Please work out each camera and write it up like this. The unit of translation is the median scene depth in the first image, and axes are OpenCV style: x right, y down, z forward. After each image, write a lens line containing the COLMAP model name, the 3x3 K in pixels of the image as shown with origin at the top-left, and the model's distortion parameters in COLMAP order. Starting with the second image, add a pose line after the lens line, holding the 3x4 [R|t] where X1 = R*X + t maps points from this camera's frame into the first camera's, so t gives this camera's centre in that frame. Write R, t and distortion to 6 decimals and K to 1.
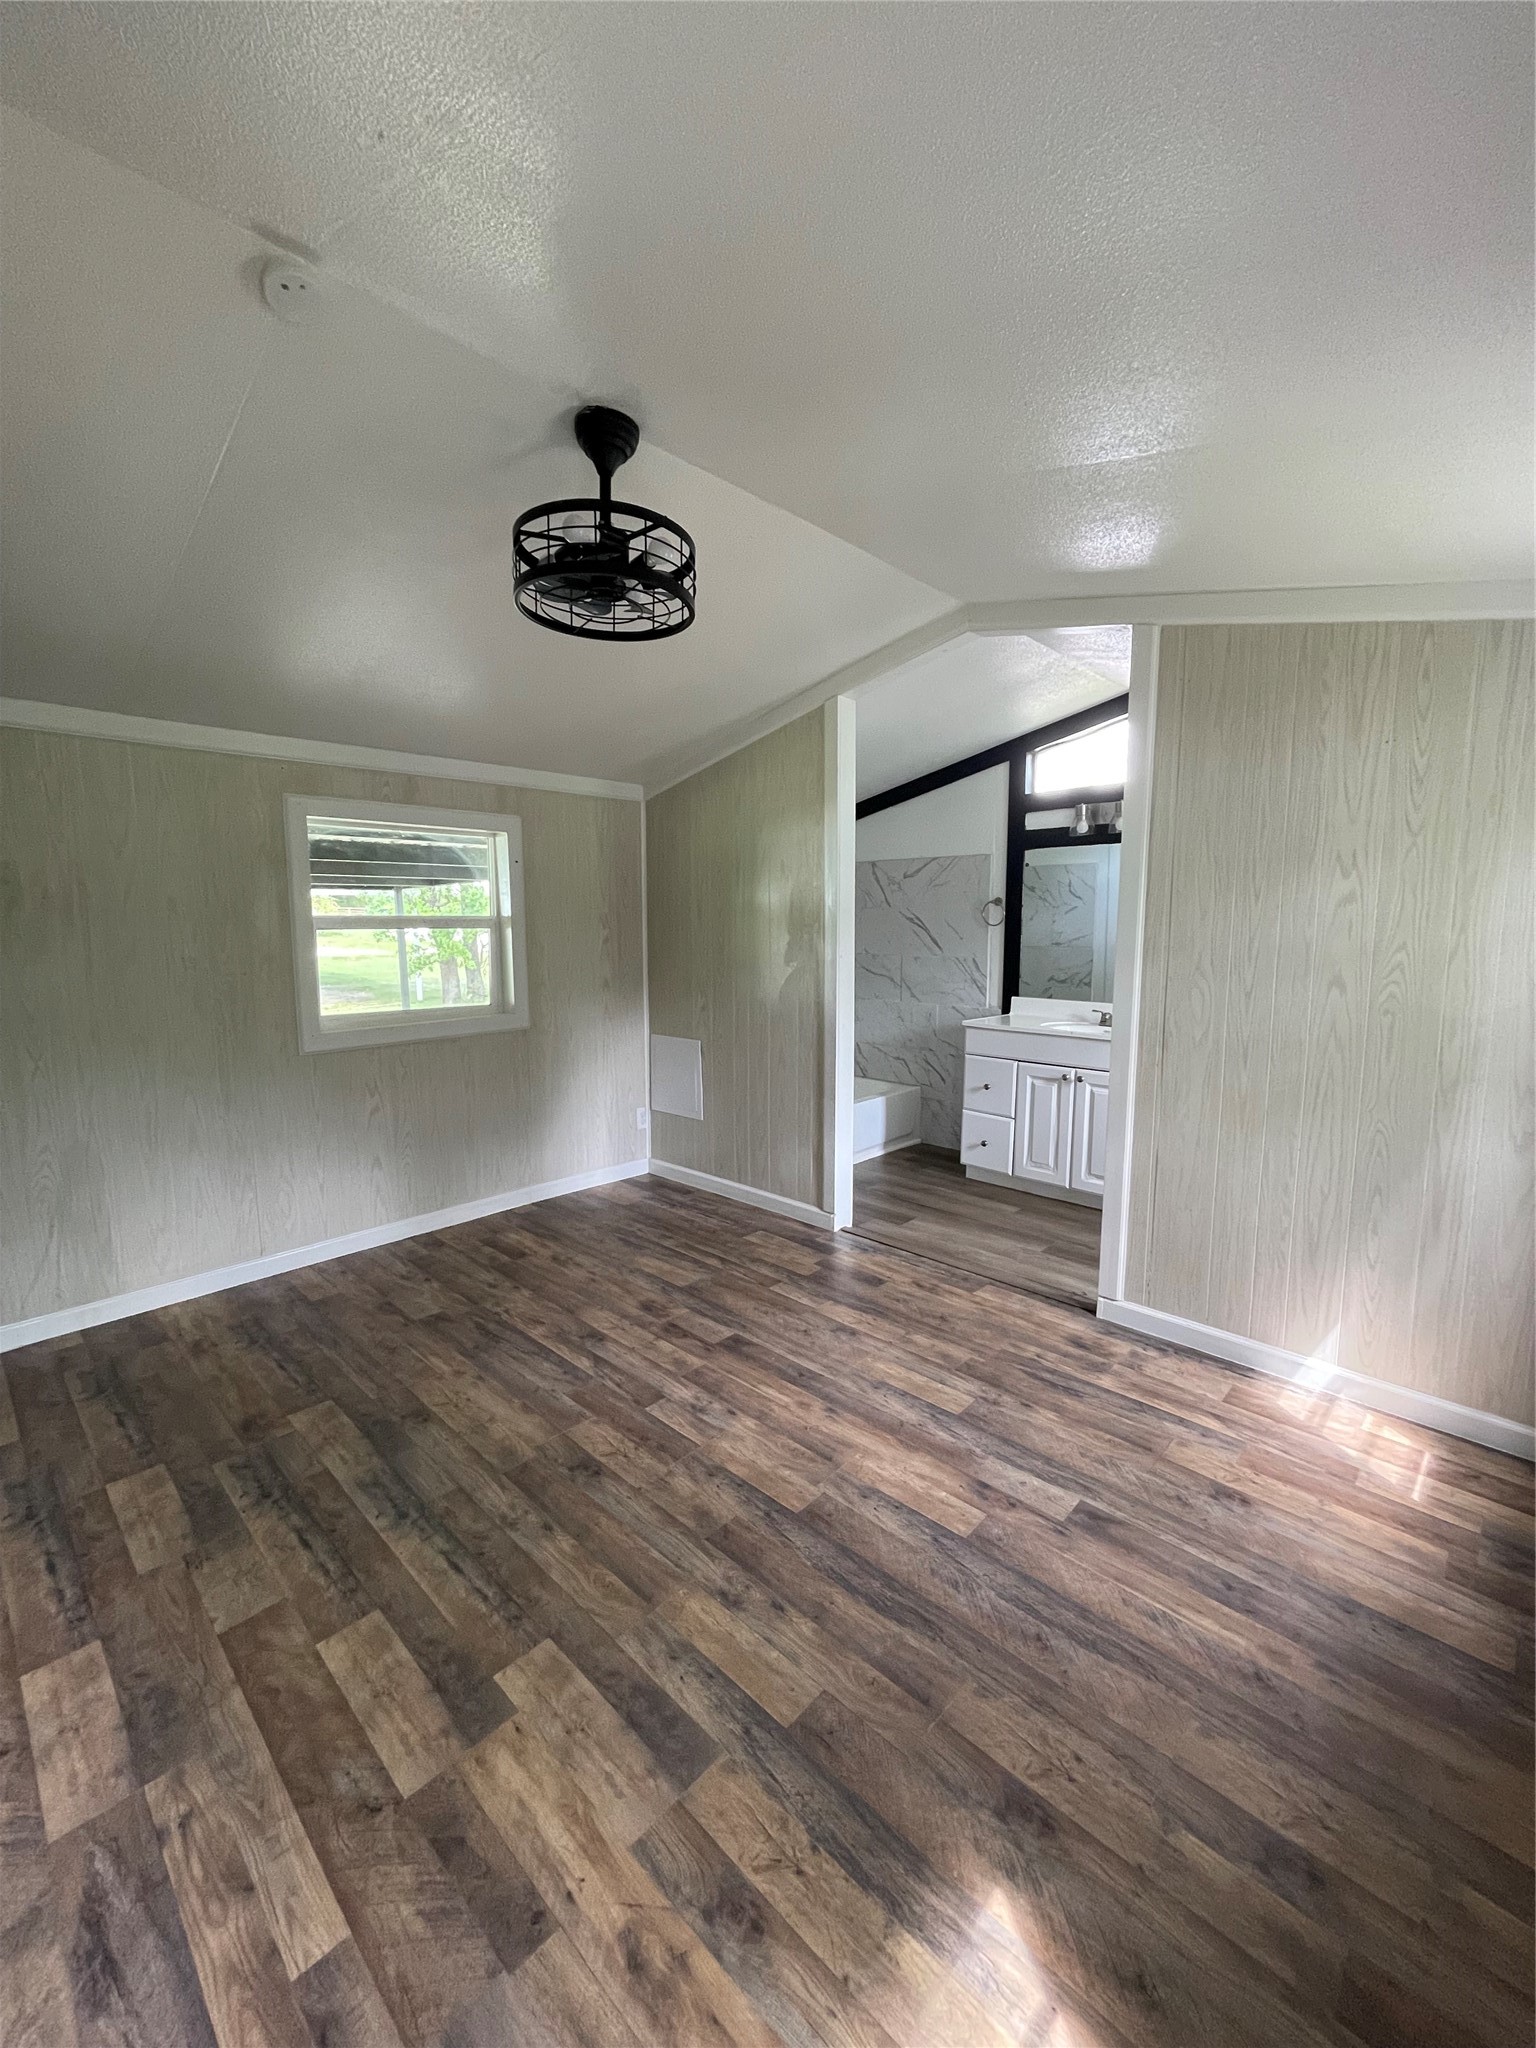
lens RADIAL K [[832.1, 0, 773.4], [0, 832.1, 1029.0], [0, 0, 1]] dist [-0.002214, 0.000256]
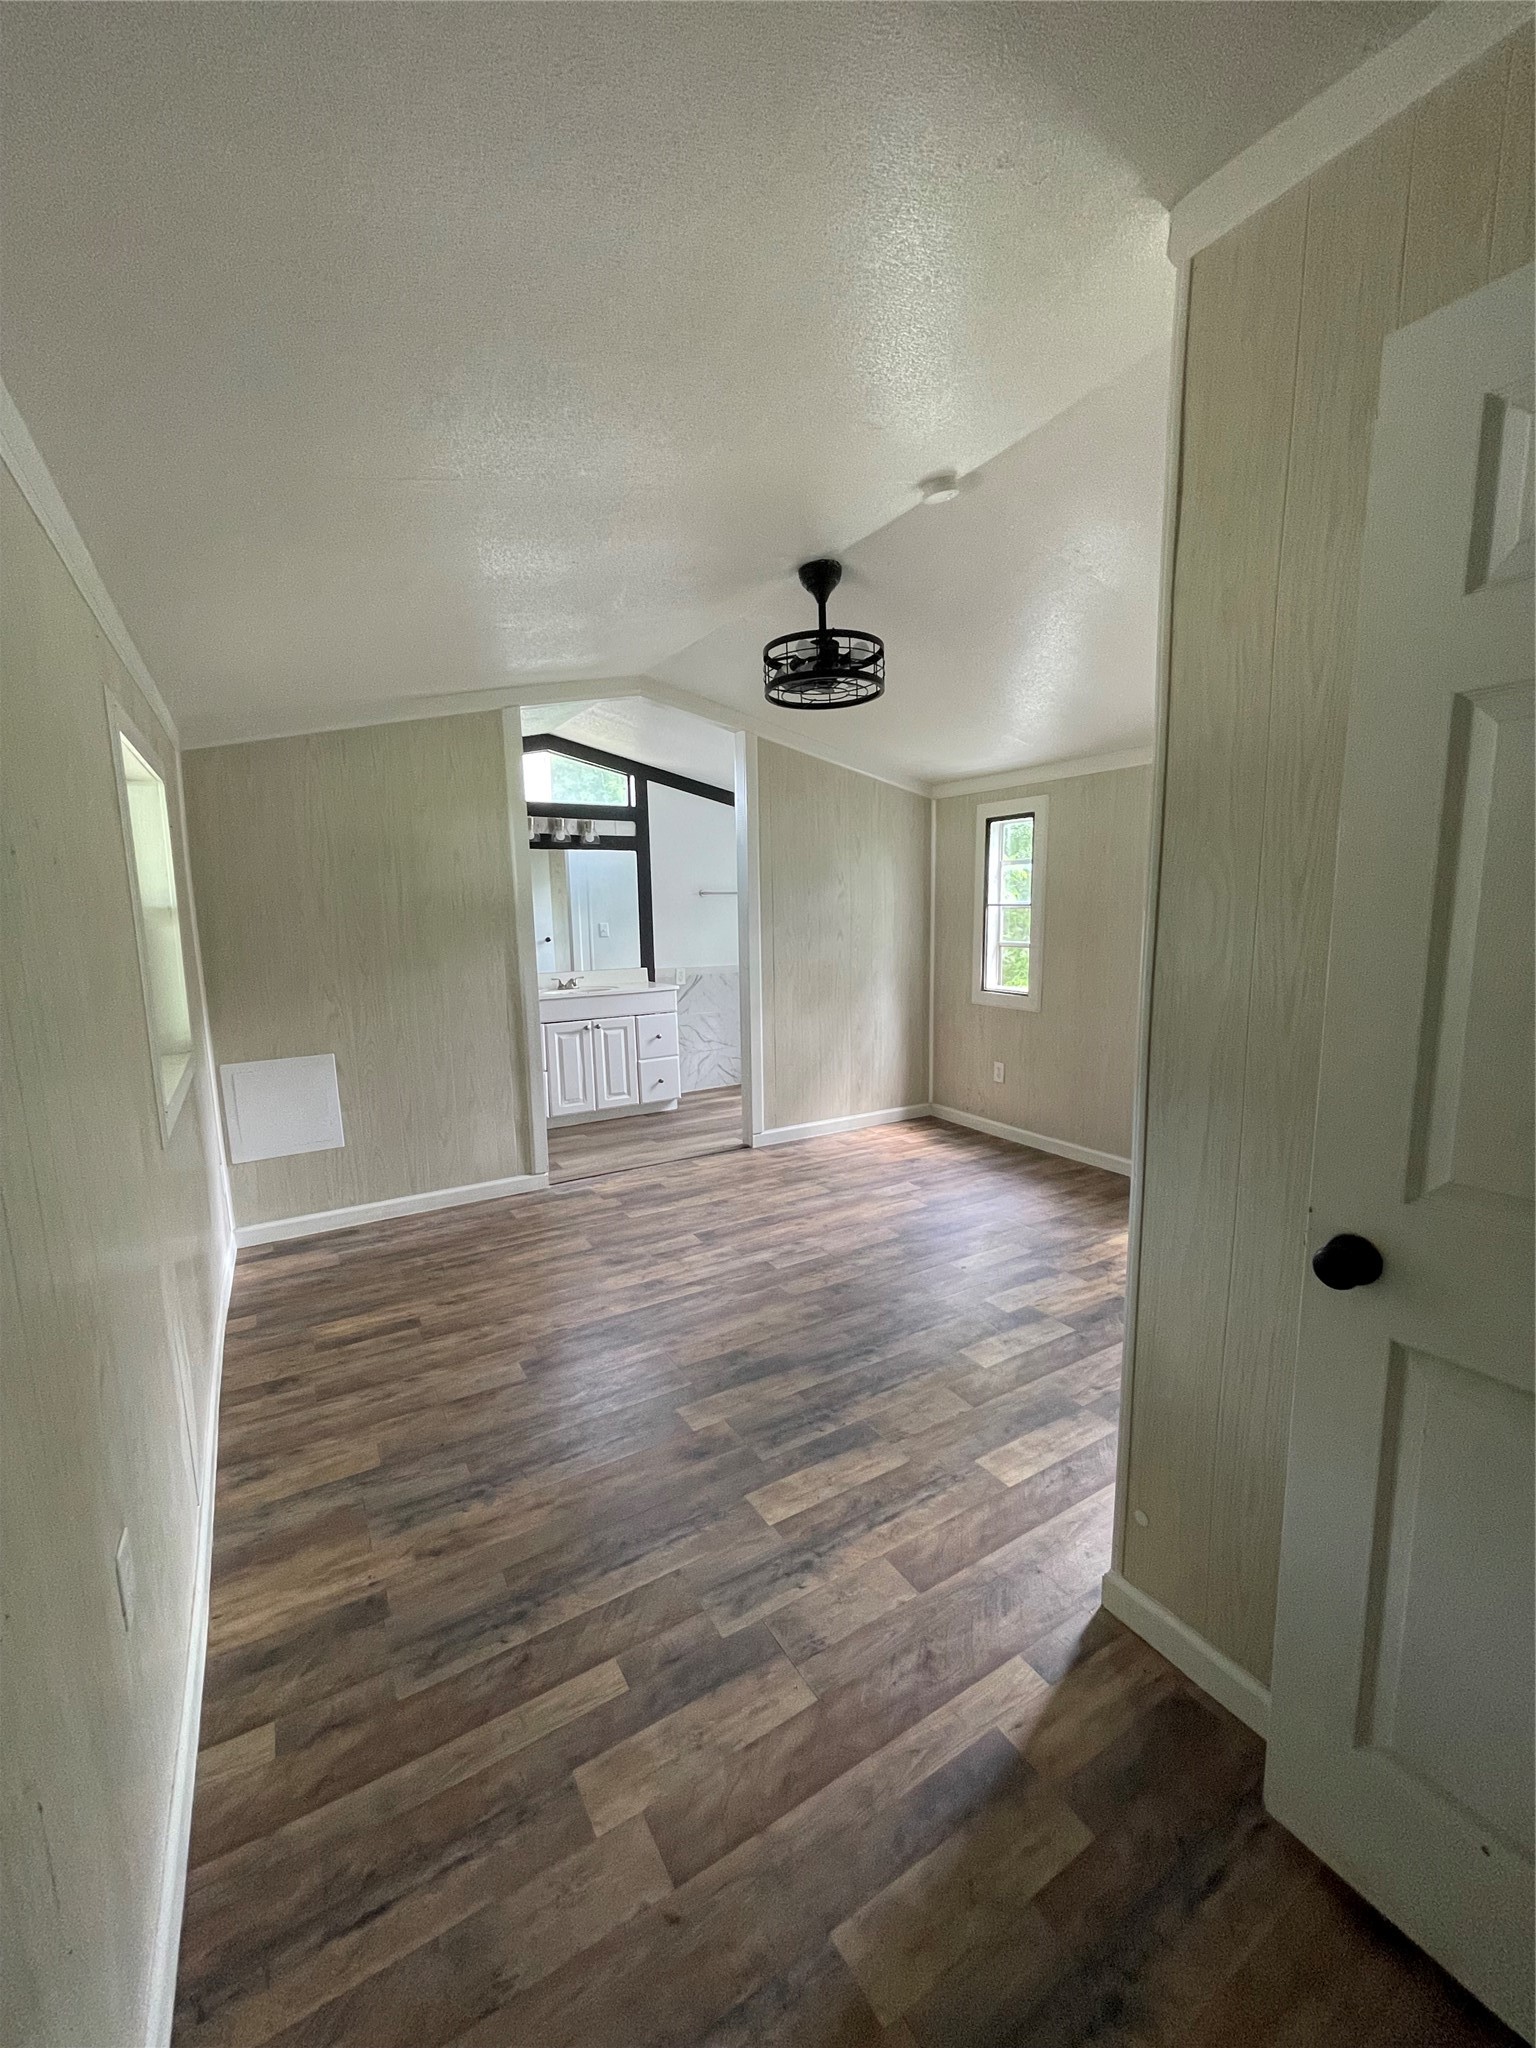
lens RADIAL K [[826.3, 0, 776.1], [0, 826.3, 1020.5], [0, 0, 1]] dist [0.001150, -0.000011]
pose [[0.257906, -0.135583, 0.956609, -1.407843], [0.138826, 0.985031, 0.102183, -0.077892], [-0.956144, 0.106449, 0.272868, 0.605494]]
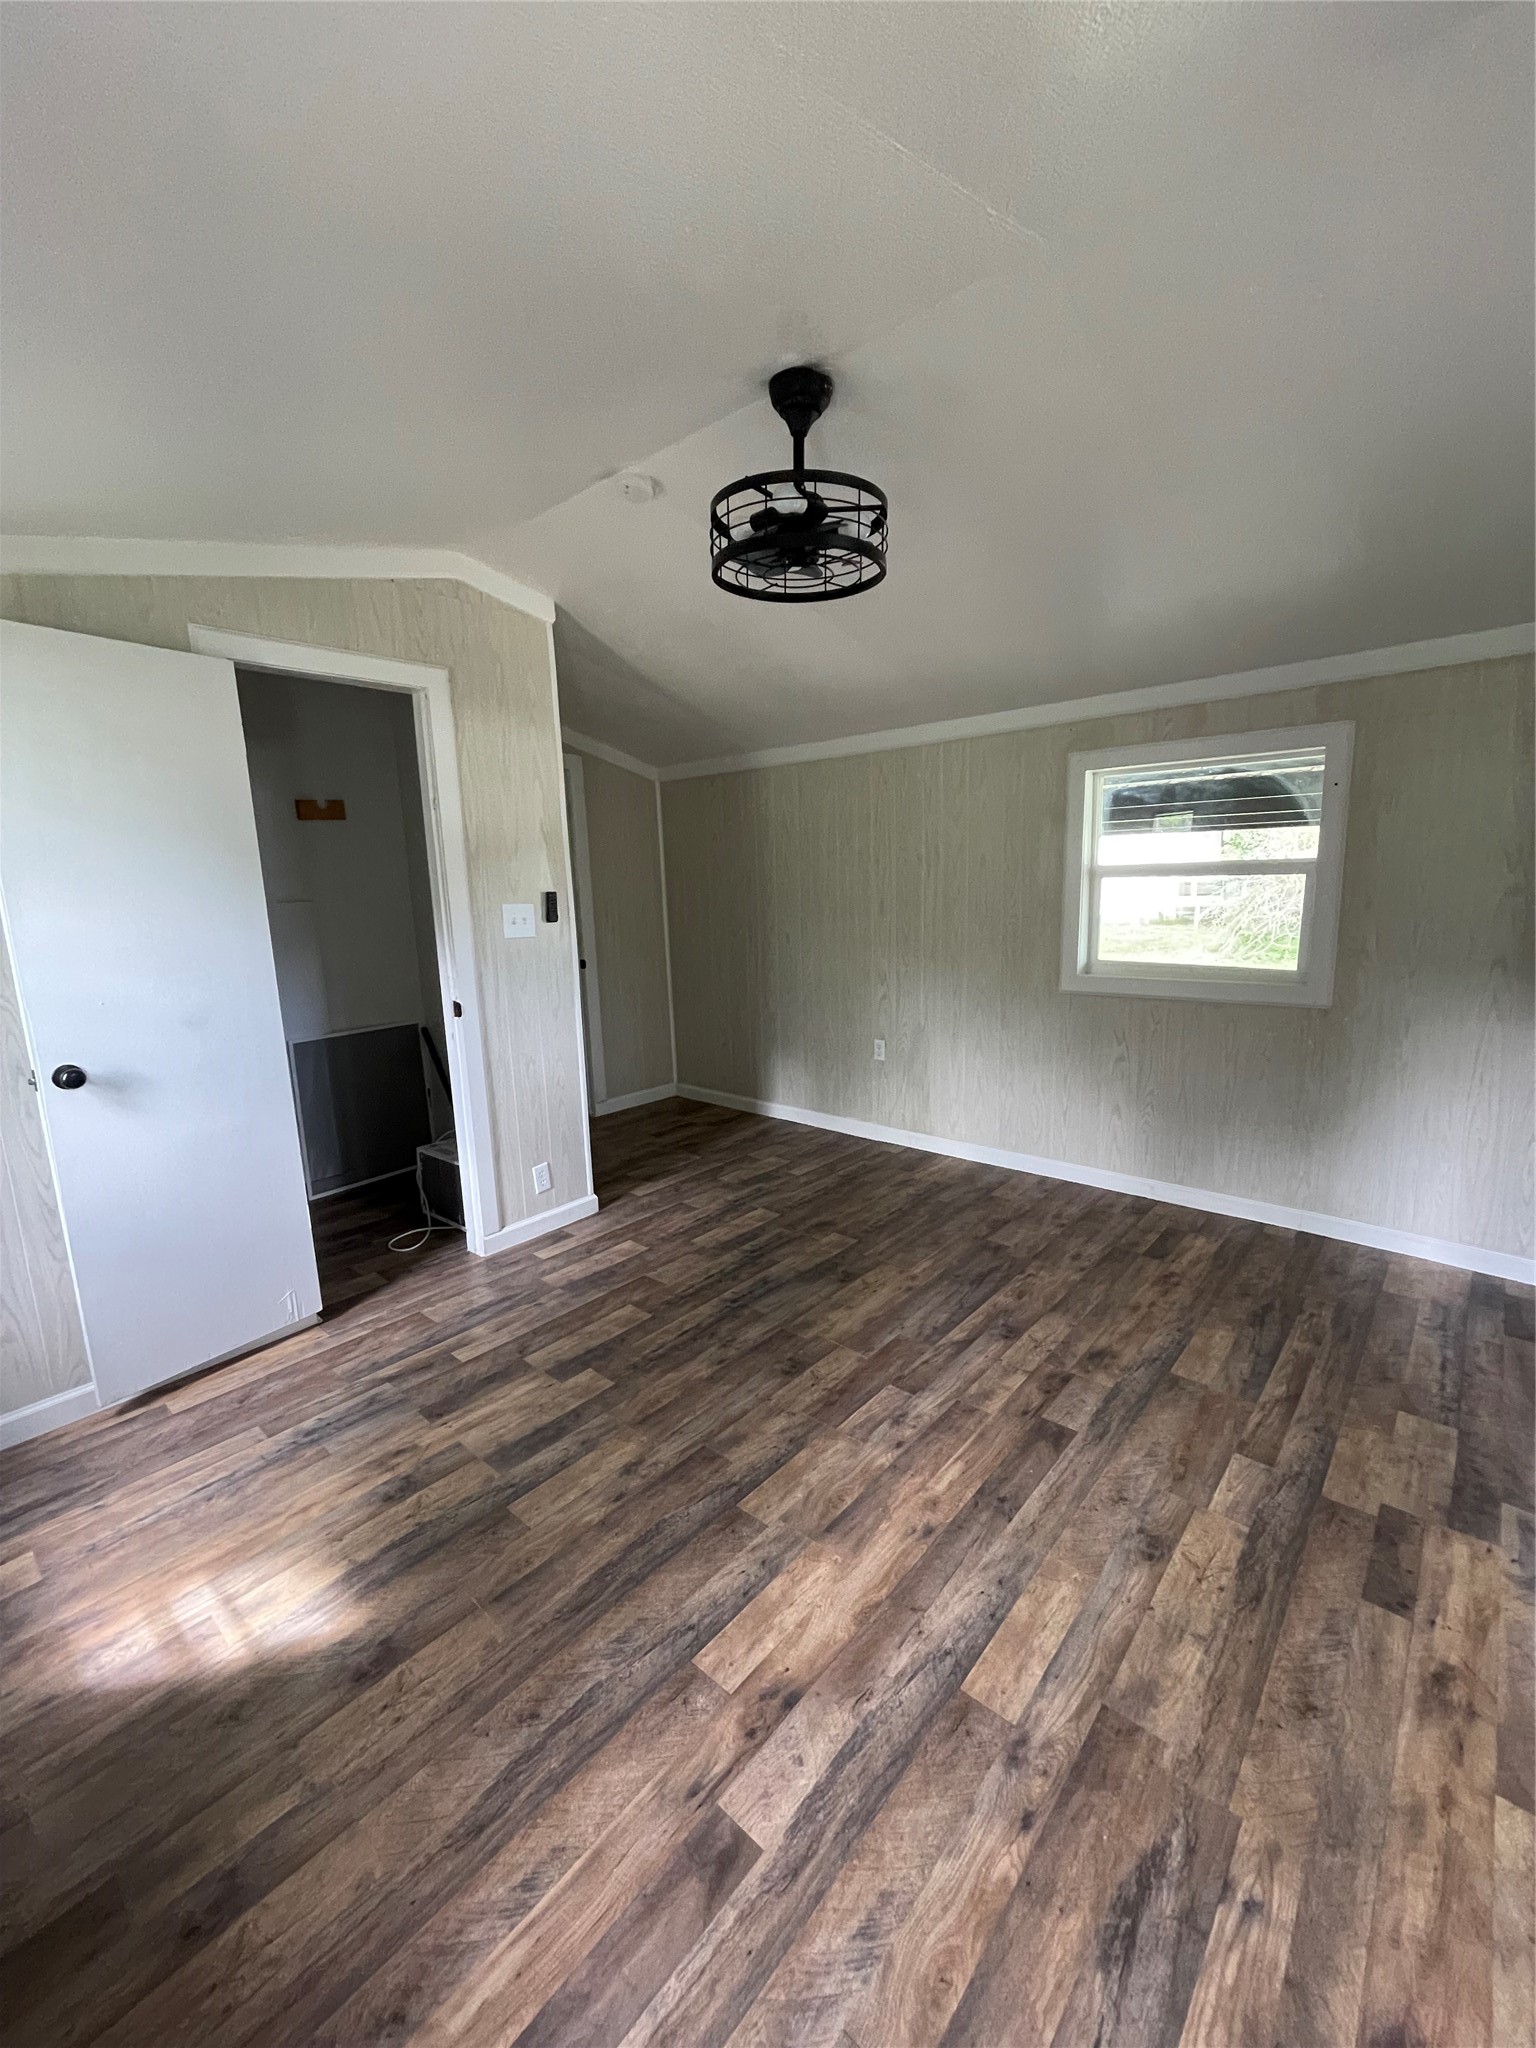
lens RADIAL K [[828.9, 0, 771.0], [0, 828.9, 1026.5], [0, 0, 1]] dist [-0.000892, 0.000308]
pose [[0.041716, 0.179854, -0.982808, 0.734707], [-0.099551, 0.979518, 0.175026, -0.113678], [0.994158, 0.090538, 0.058766, 0.781922]]
